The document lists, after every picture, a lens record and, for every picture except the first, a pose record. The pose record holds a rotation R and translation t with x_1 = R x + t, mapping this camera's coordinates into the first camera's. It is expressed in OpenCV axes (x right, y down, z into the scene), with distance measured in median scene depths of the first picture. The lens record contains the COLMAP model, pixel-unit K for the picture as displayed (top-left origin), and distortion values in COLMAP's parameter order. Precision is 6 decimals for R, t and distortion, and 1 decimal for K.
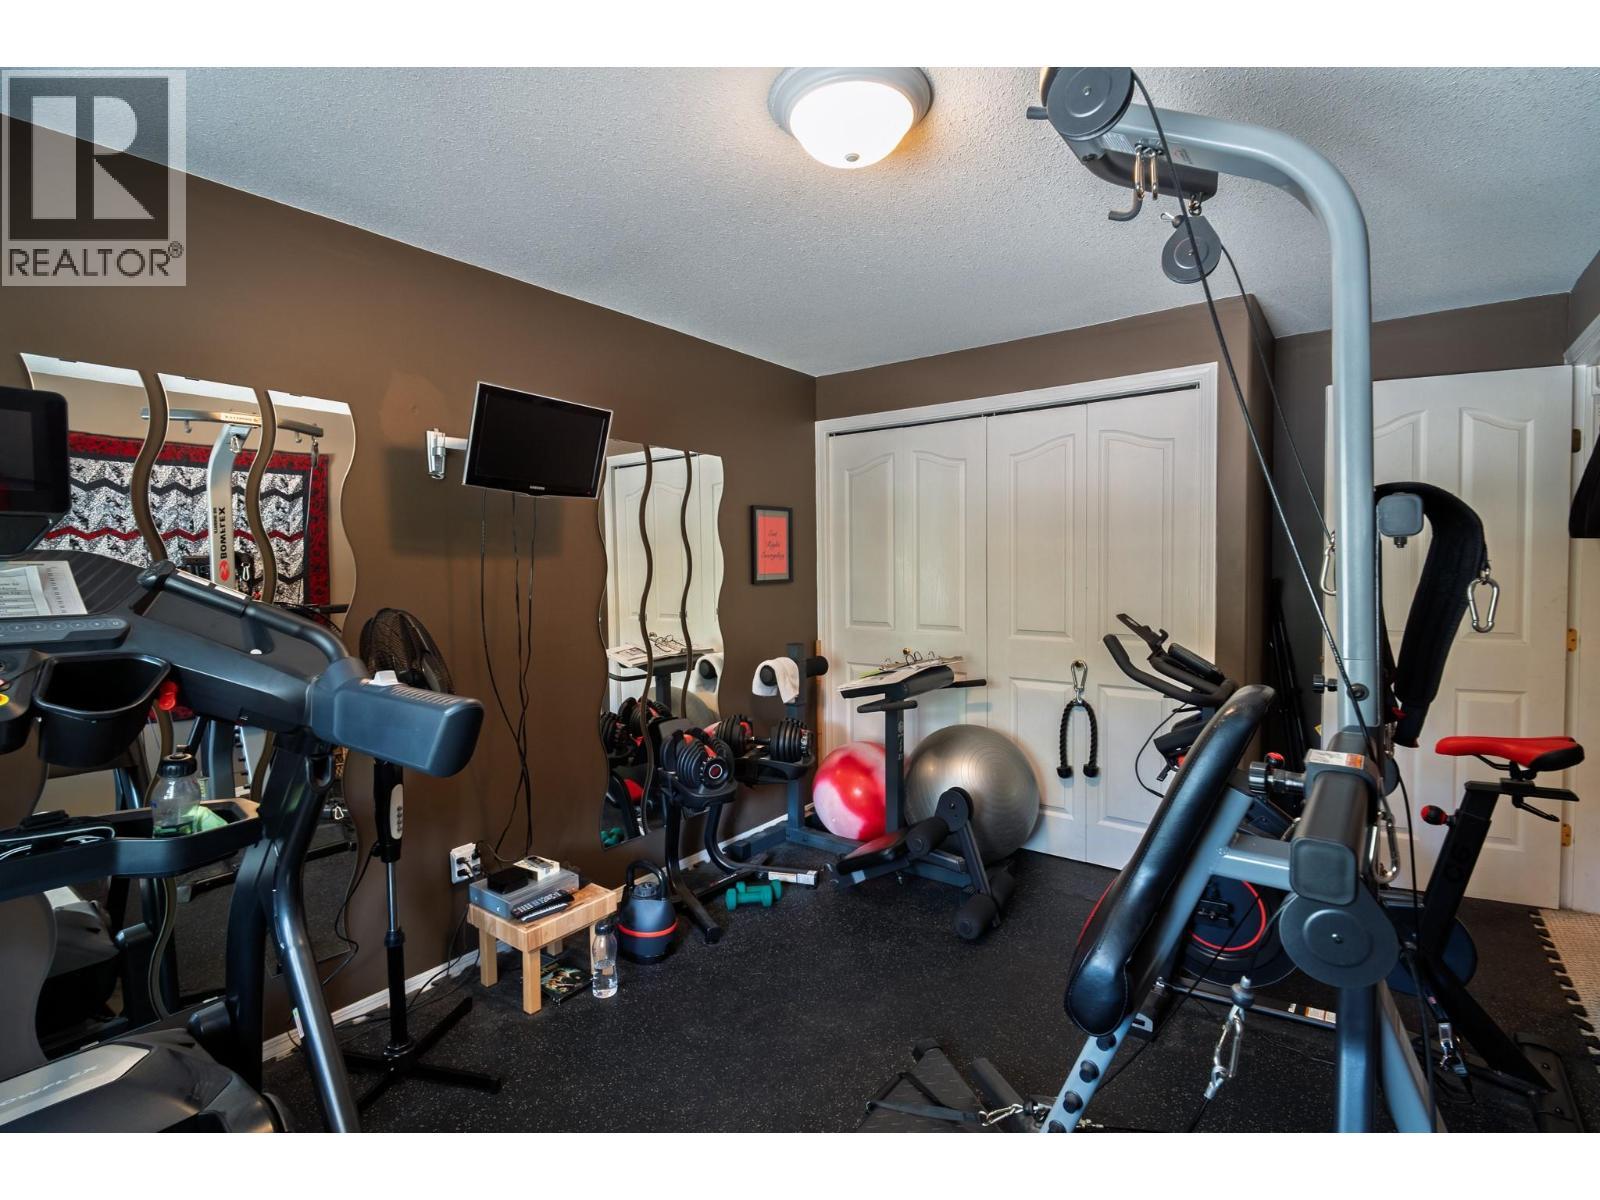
lens RADIAL K [[763.7, 0, 797.1], [0, 763.7, 591.6], [0, 0, 1]] dist [-0.004316, -0.001027]
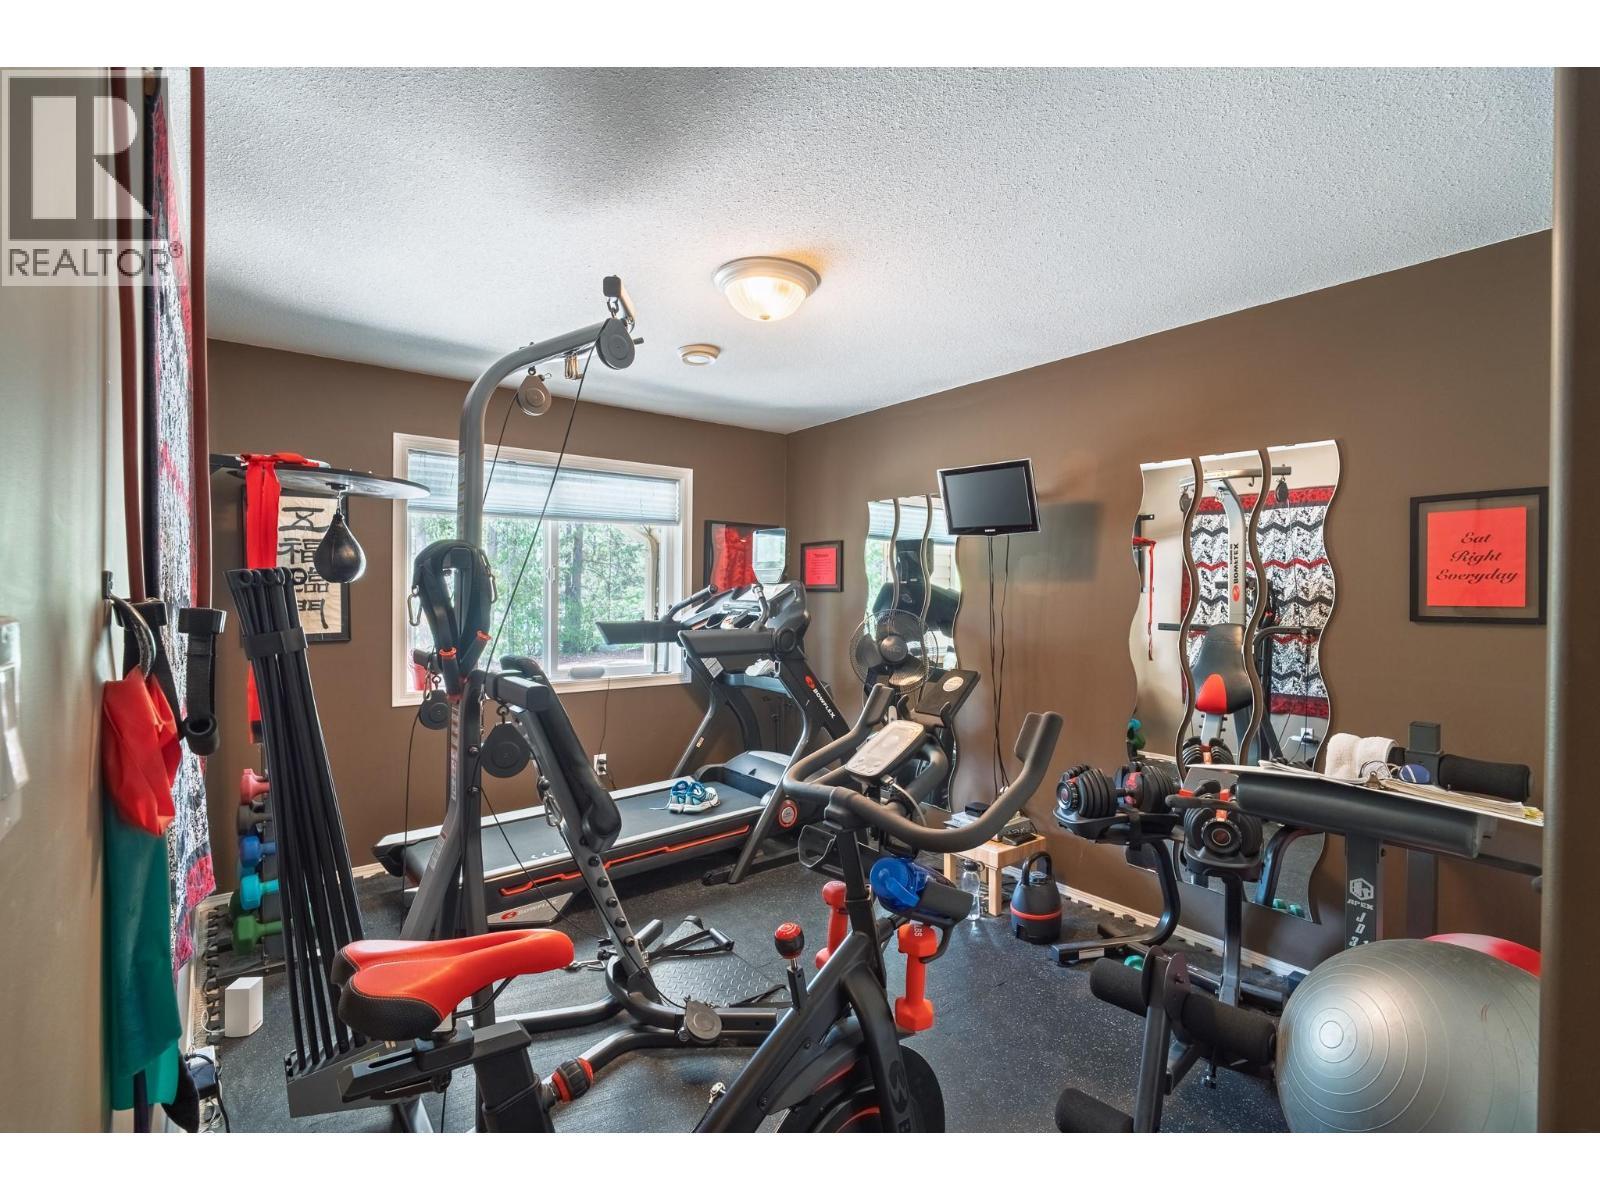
lens RADIAL K [[763.7, 0, 797.1], [0, 763.7, 591.6], [0, 0, 1]] dist [-0.004316, -0.001027]
pose [[-0.281958, 0.001569, -0.959425, 0.654924], [-0.036476, 0.999258, 0.012353, -0.018212], [0.958733, 0.038479, -0.281692, 0.650877]]
